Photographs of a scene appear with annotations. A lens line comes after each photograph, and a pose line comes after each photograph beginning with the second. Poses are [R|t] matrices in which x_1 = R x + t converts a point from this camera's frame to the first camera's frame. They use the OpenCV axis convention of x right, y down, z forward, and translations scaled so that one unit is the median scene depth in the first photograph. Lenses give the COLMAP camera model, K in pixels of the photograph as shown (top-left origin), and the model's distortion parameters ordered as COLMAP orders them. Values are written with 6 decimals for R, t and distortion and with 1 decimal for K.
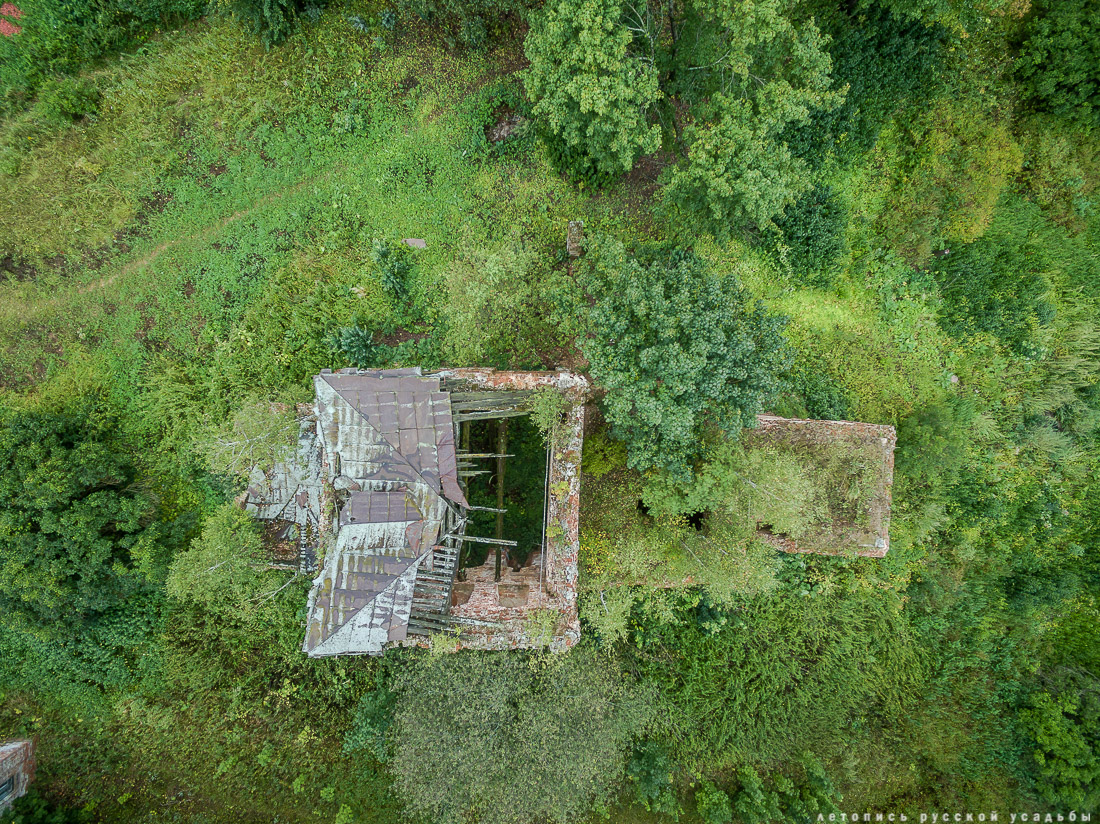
lens RADIAL K [[612.1, 0, 550.0], [0, 612.1, 412.0], [0, 0, 1]] dist [0.005893, 0.002906]
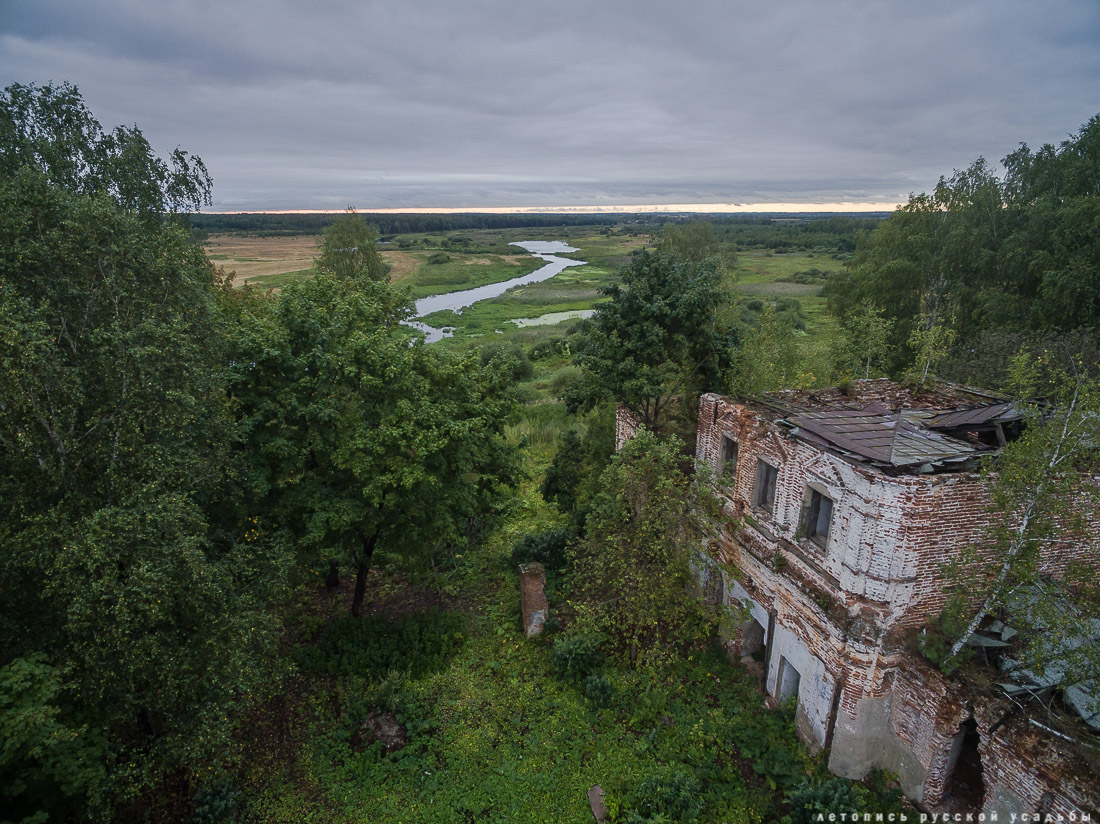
lens RADIAL K [[612.1, 0, 550.0], [0, 612.1, 412.0], [0, 0, 1]] dist [0.005893, 0.002906]
pose [[-0.267663, -0.299494, 0.915784, -0.617168], [0.962291, -0.130948, 0.238431, -0.408311], [0.048511, 0.945069, 0.323250, 0.483446]]
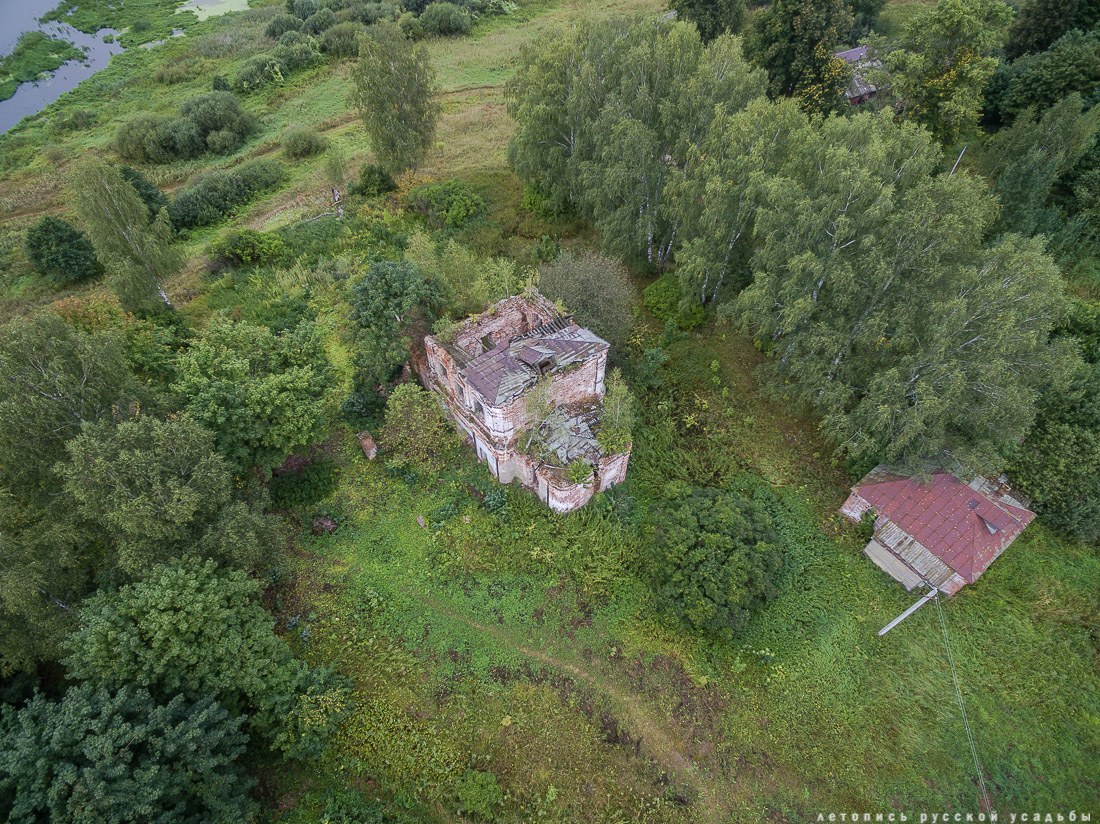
lens RADIAL K [[612.1, 0, 550.0], [0, 612.1, 412.0], [0, 0, 1]] dist [0.005893, 0.002906]
pose [[-0.632023, -0.607748, 0.480821, -0.988965], [0.774444, -0.517747, 0.363558, -0.443044], [0.027992, 0.602146, 0.797895, -0.362697]]
